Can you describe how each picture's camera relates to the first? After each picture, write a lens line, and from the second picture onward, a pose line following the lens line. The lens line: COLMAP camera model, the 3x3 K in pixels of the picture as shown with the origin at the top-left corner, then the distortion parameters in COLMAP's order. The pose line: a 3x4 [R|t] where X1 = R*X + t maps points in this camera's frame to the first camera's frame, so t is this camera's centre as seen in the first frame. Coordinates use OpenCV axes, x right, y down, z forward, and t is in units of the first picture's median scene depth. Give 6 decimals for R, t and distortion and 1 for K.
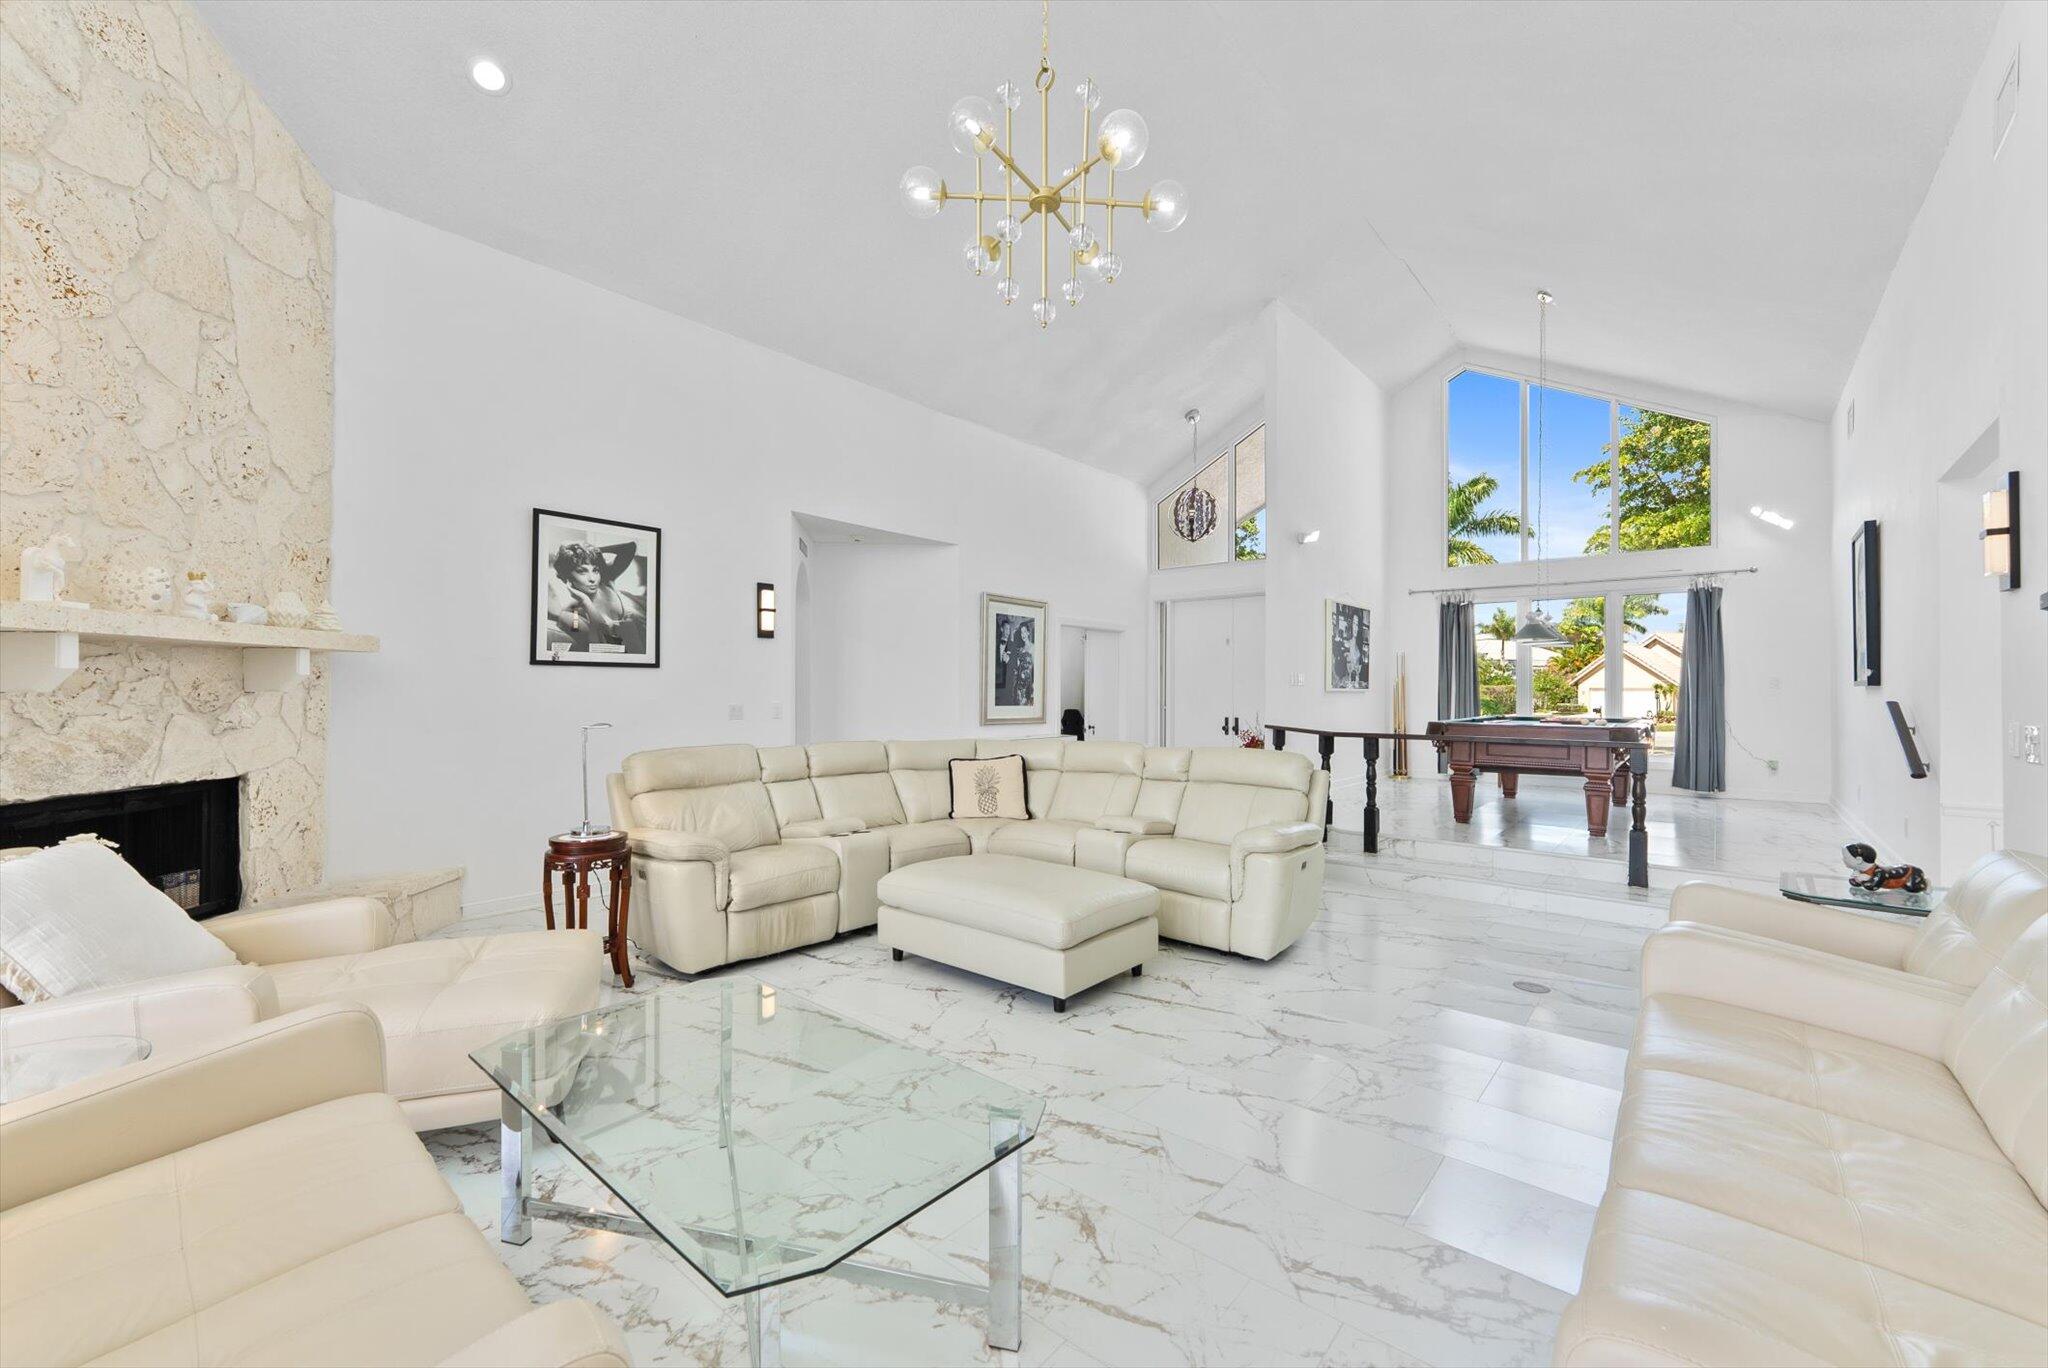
lens RADIAL K [[822.4, 0, 1025.5], [0, 822.4, 682.0], [0, 0, 1]] dist [-0.001961, -0.000284]
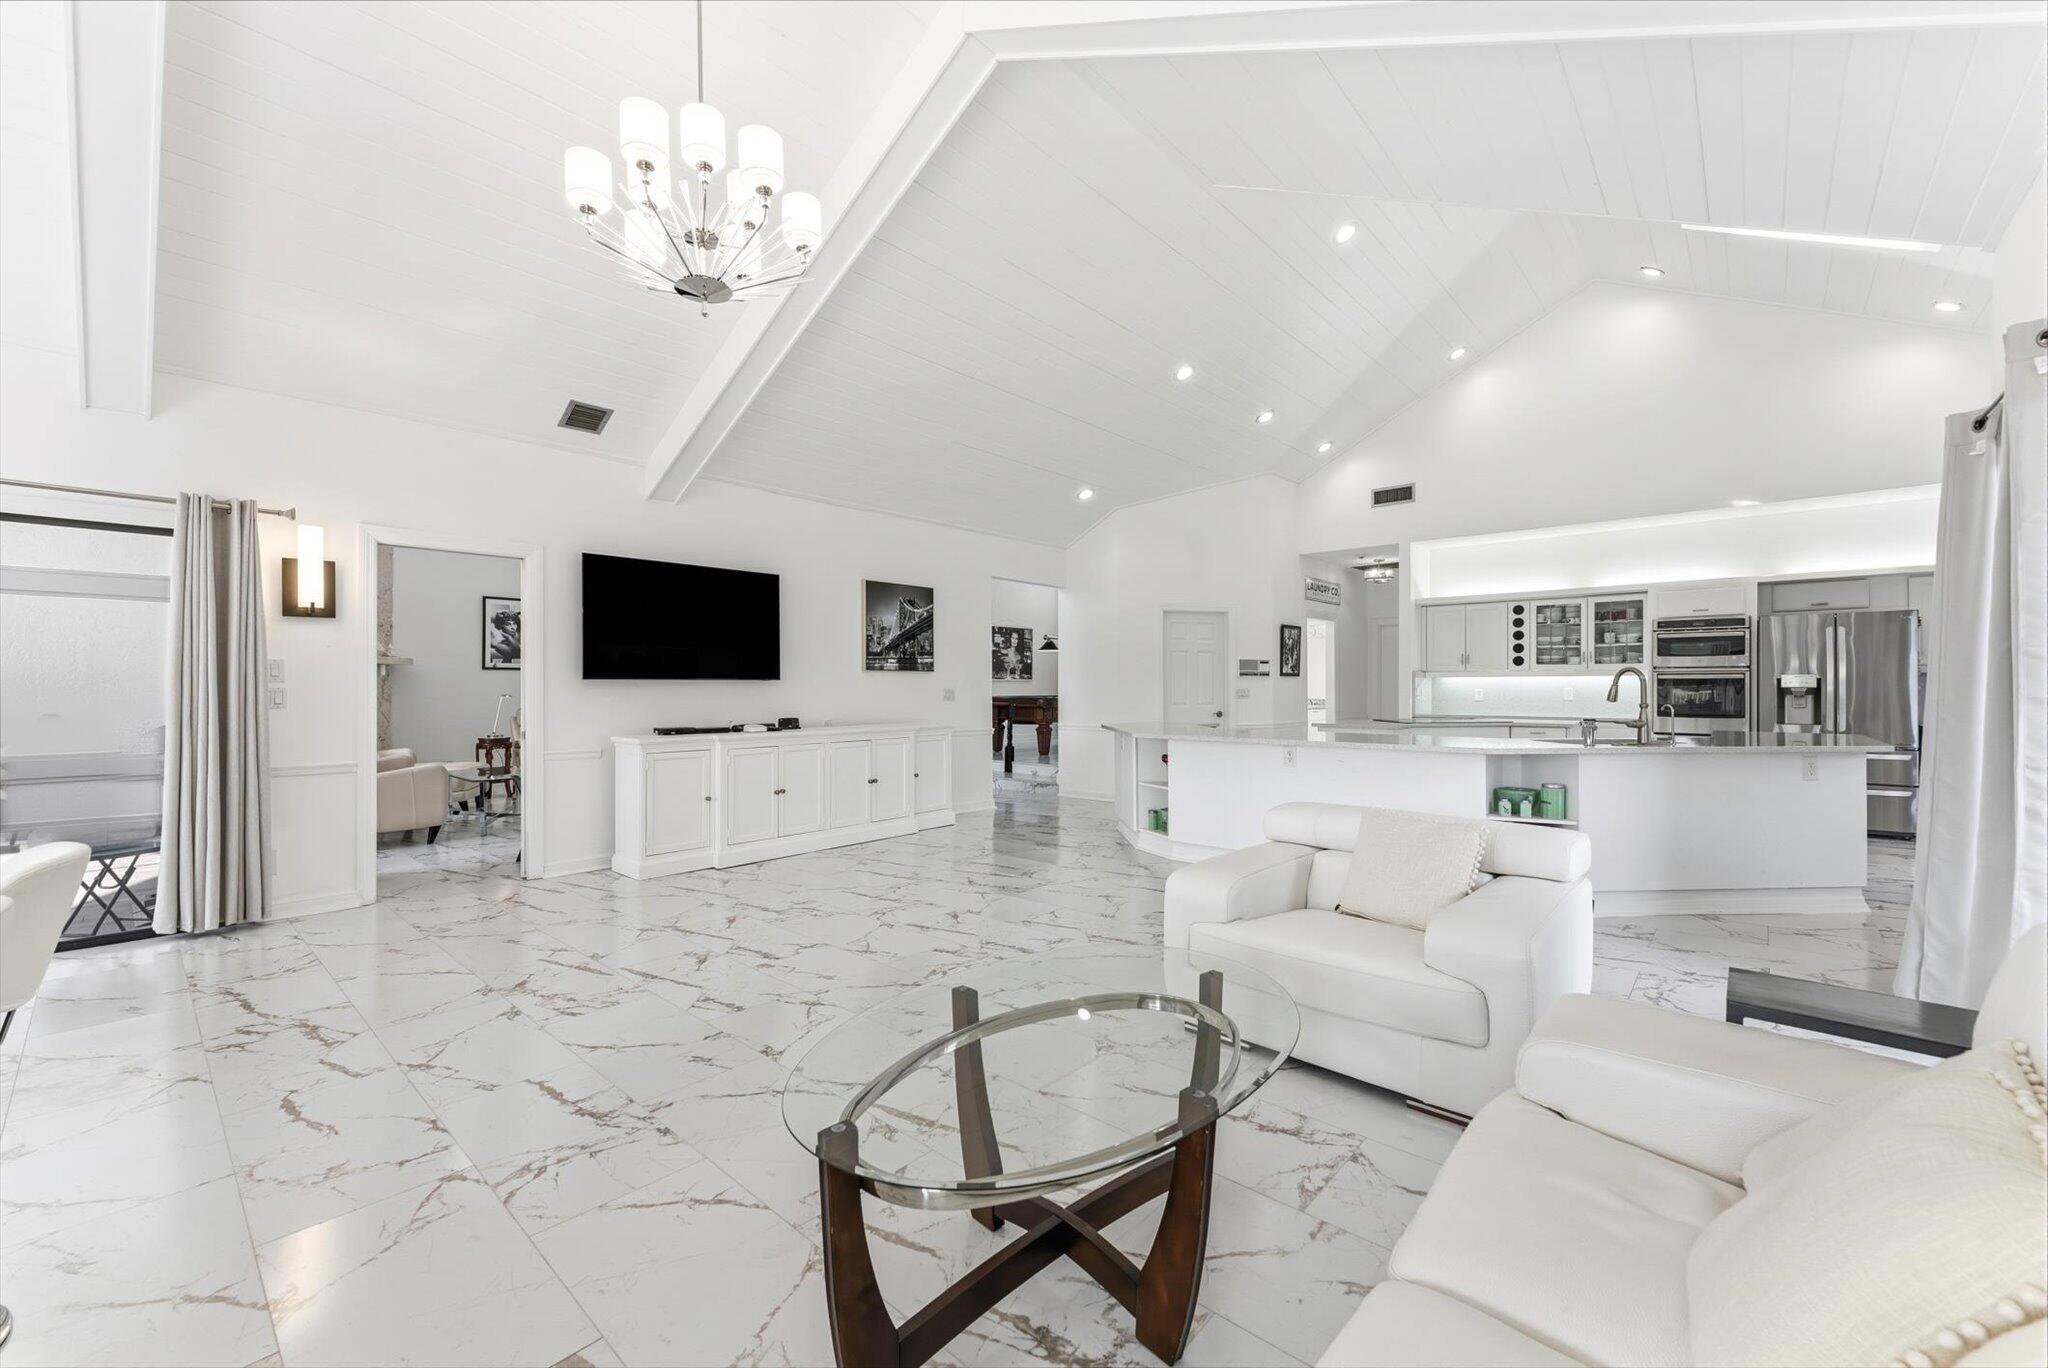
lens RADIAL K [[822.4, 0, 1020.0], [0, 822.4, 685.9], [0, 0, 1]] dist [-0.001961, -0.000284]
pose [[0.999634, -0.005589, -0.026474, 0.821294], [0.005872, 0.999926, 0.010624, 0.007166], [0.026413, -0.010775, 0.999593, -1.058913]]
